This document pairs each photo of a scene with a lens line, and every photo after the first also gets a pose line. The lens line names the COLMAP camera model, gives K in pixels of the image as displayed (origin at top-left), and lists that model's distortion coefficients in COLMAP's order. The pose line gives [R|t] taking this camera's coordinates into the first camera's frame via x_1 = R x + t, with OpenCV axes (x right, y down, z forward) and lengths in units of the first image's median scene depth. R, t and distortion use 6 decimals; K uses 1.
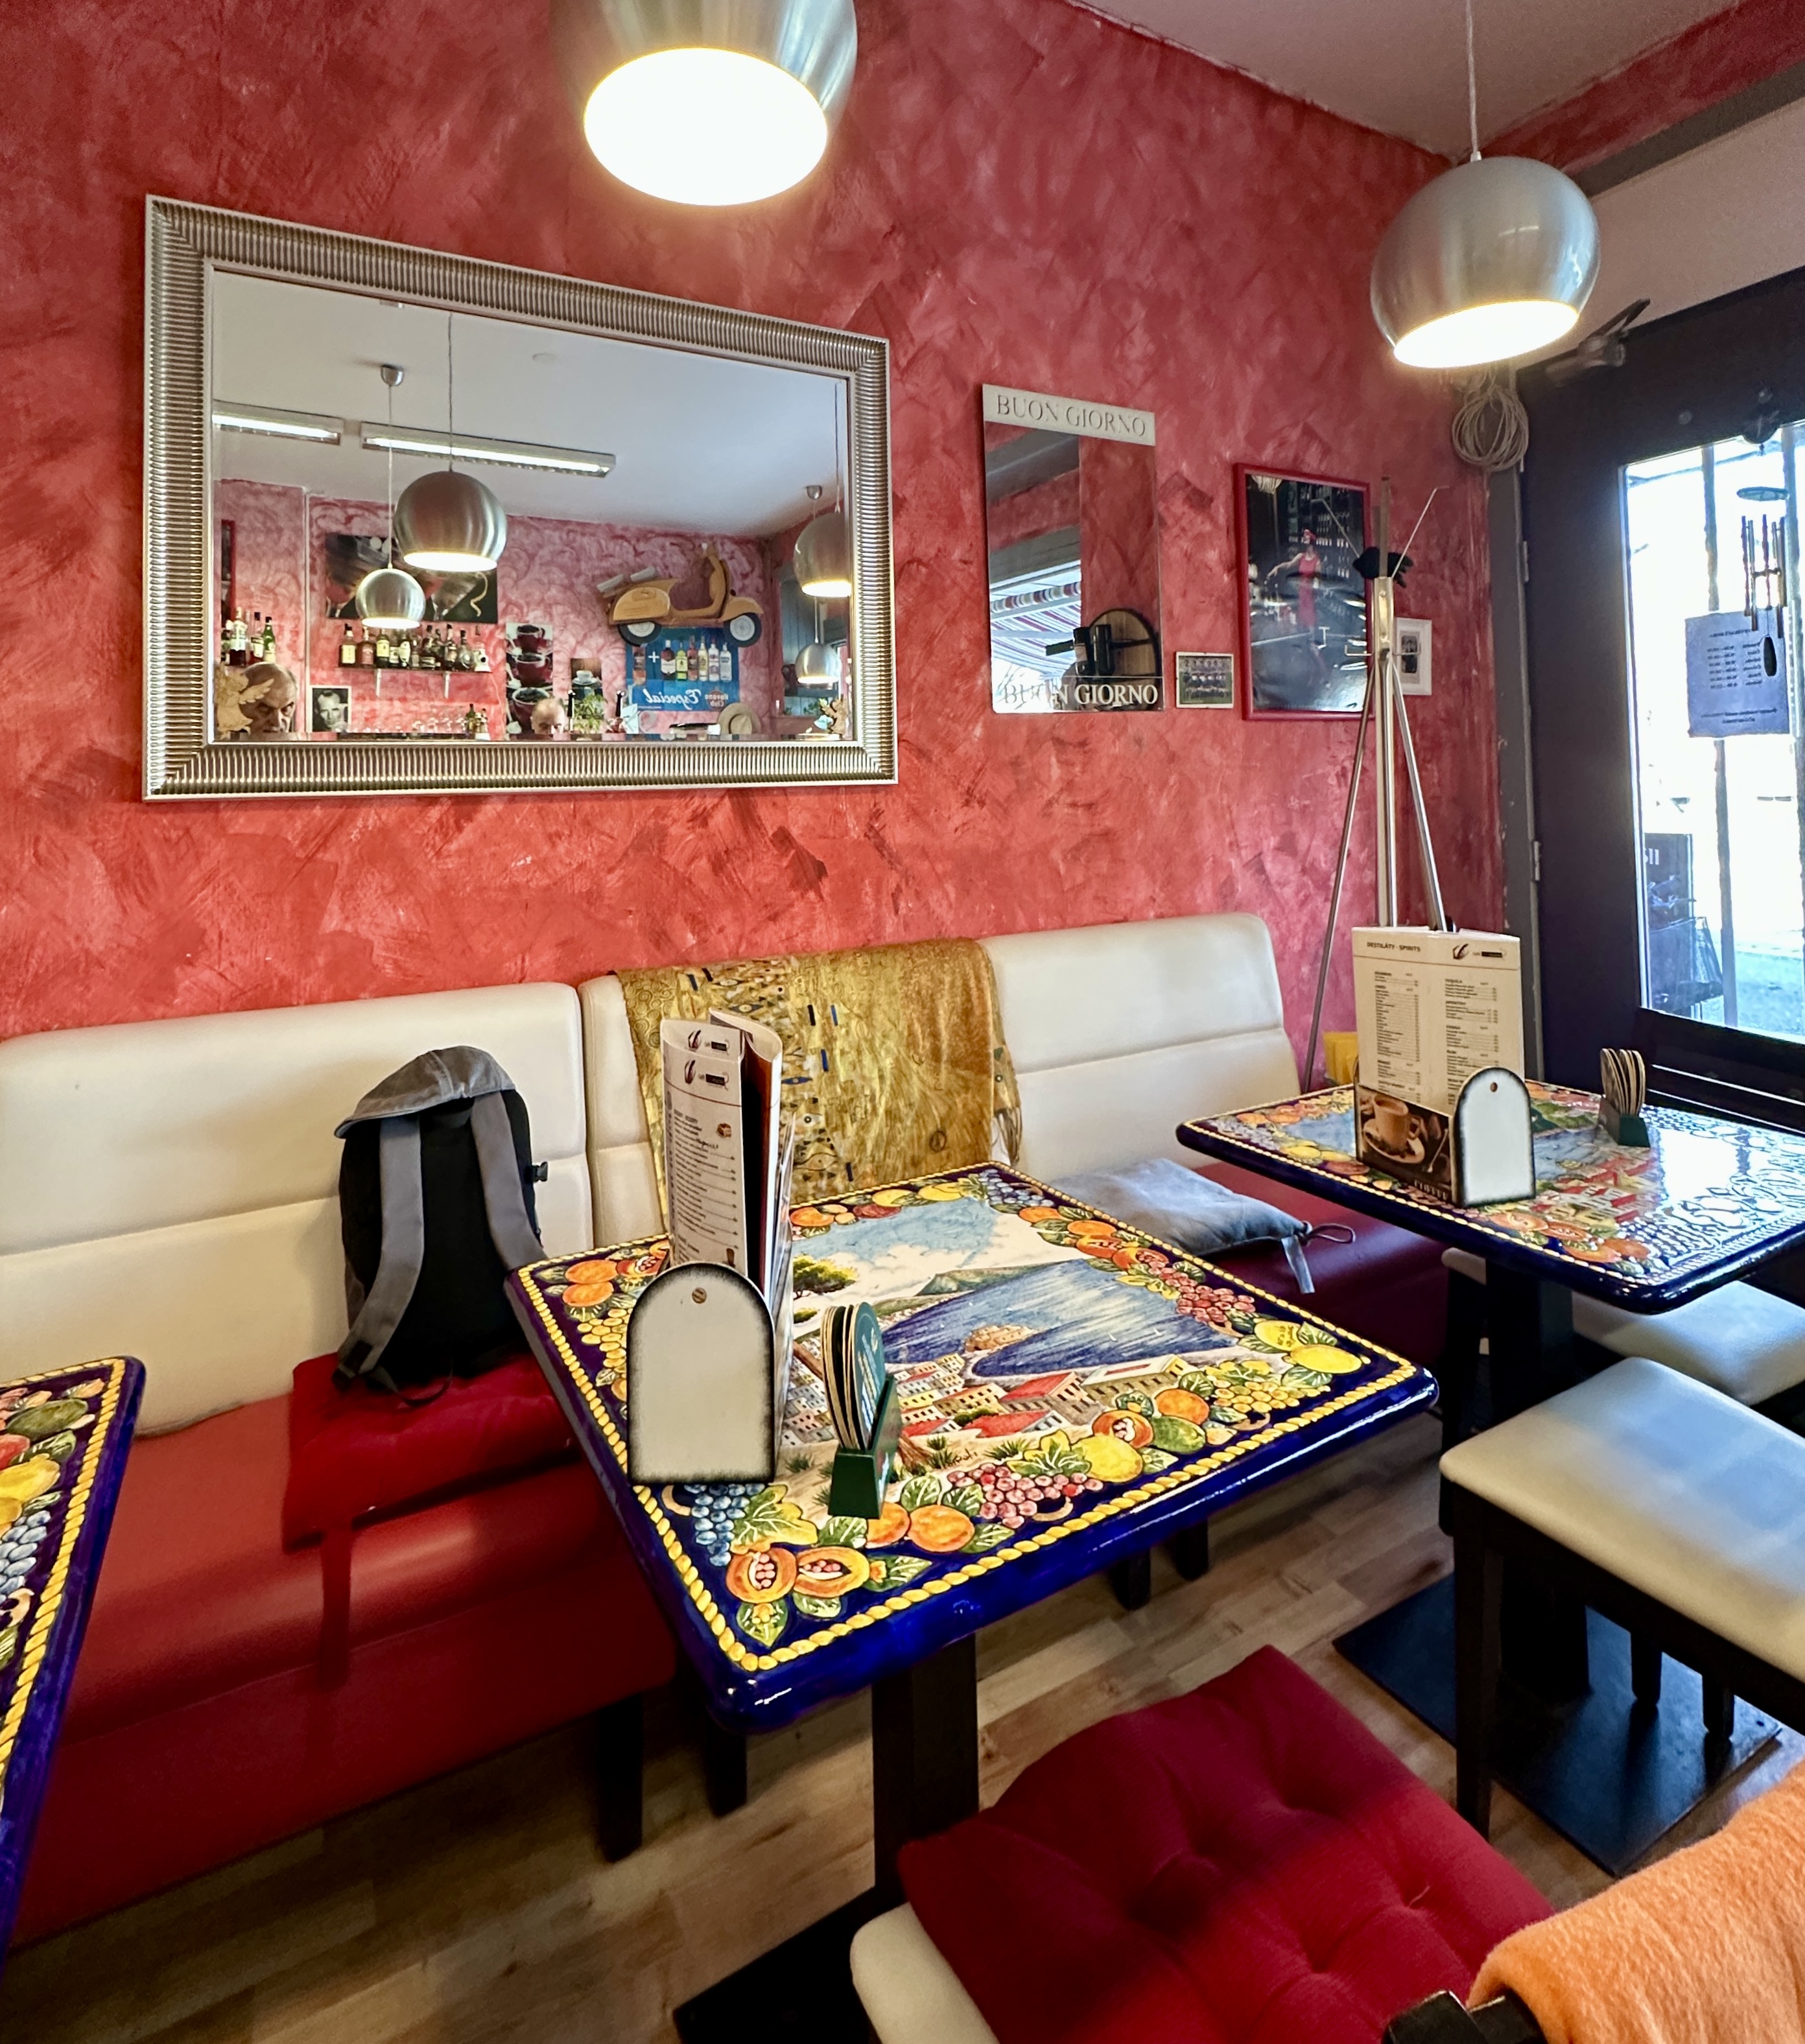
lens RADIAL K [[1091.3, 0, 907.8], [0, 1091.3, 1018.4], [0, 0, 1]] dist [0.006850, 0.001596]
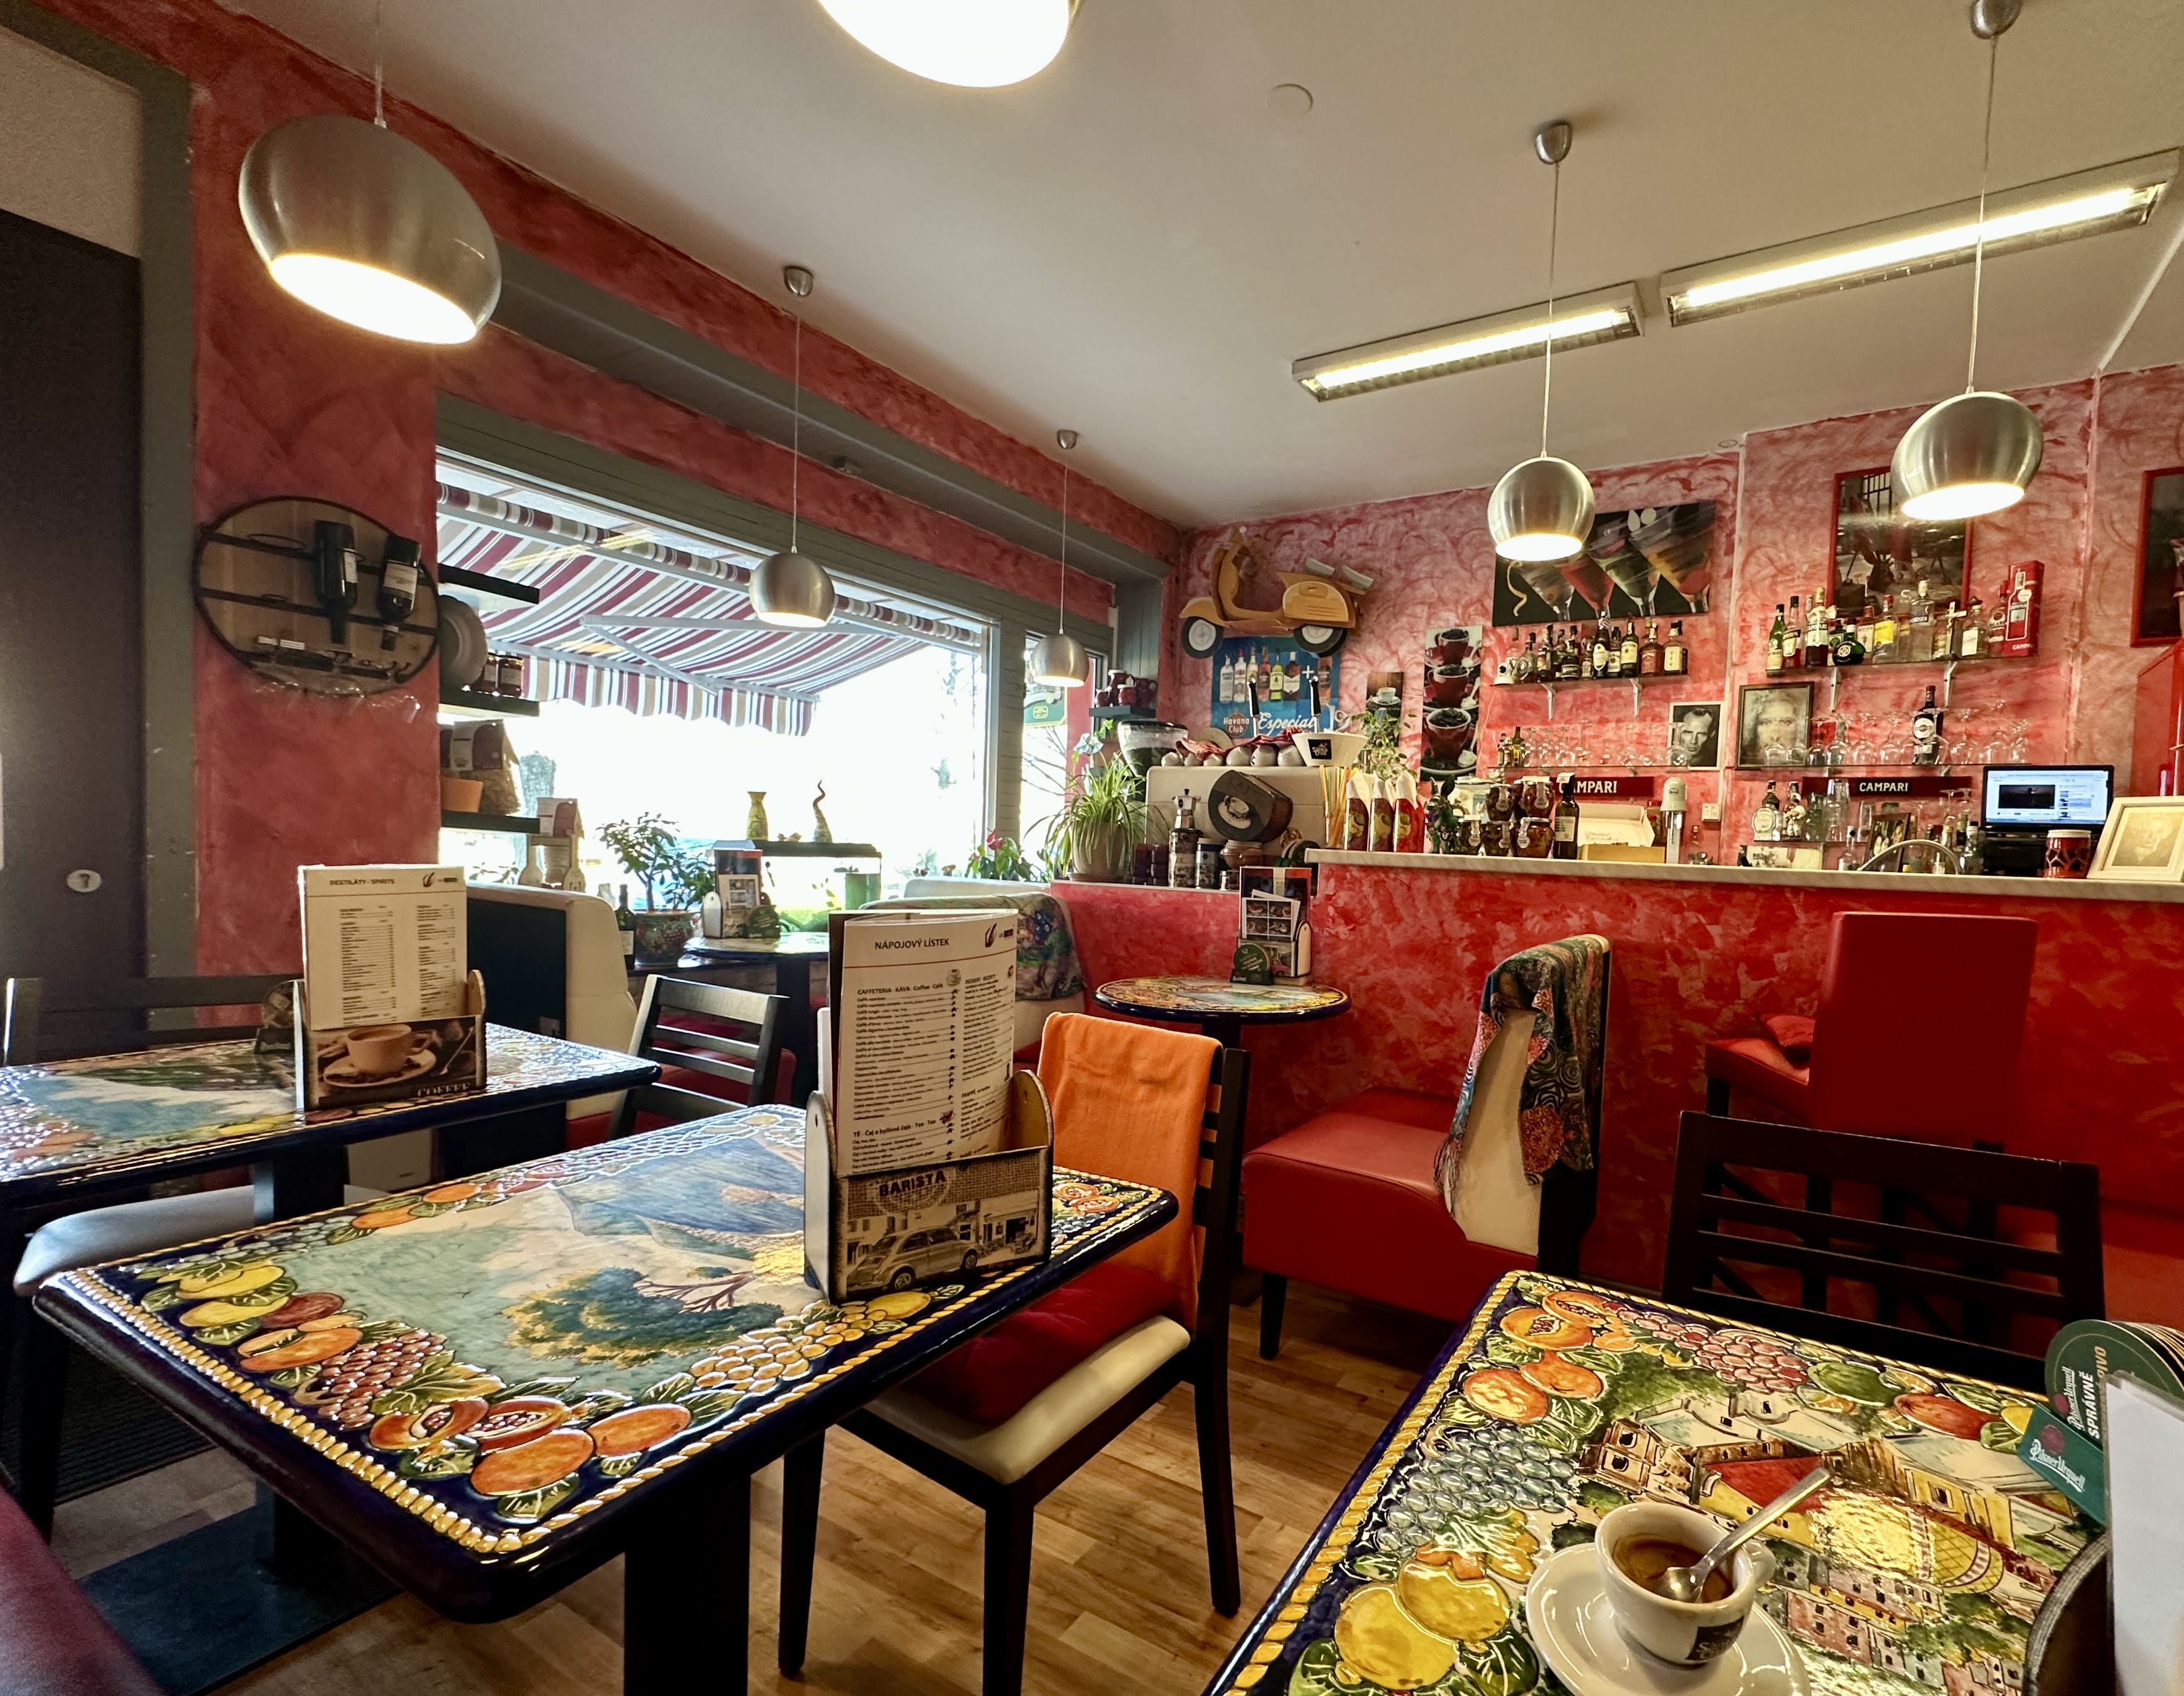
lens RADIAL K [[1100.6, 0, 1098.0], [0, 1100.6, 850.1], [0, 0, 1]] dist [-0.000841, -0.000002]
pose [[-0.461028, 0.014569, 0.887266, -1.127908], [0.154205, 0.985968, 0.063936, -0.075680], [-0.873885, 0.166297, -0.456805, 1.180841]]
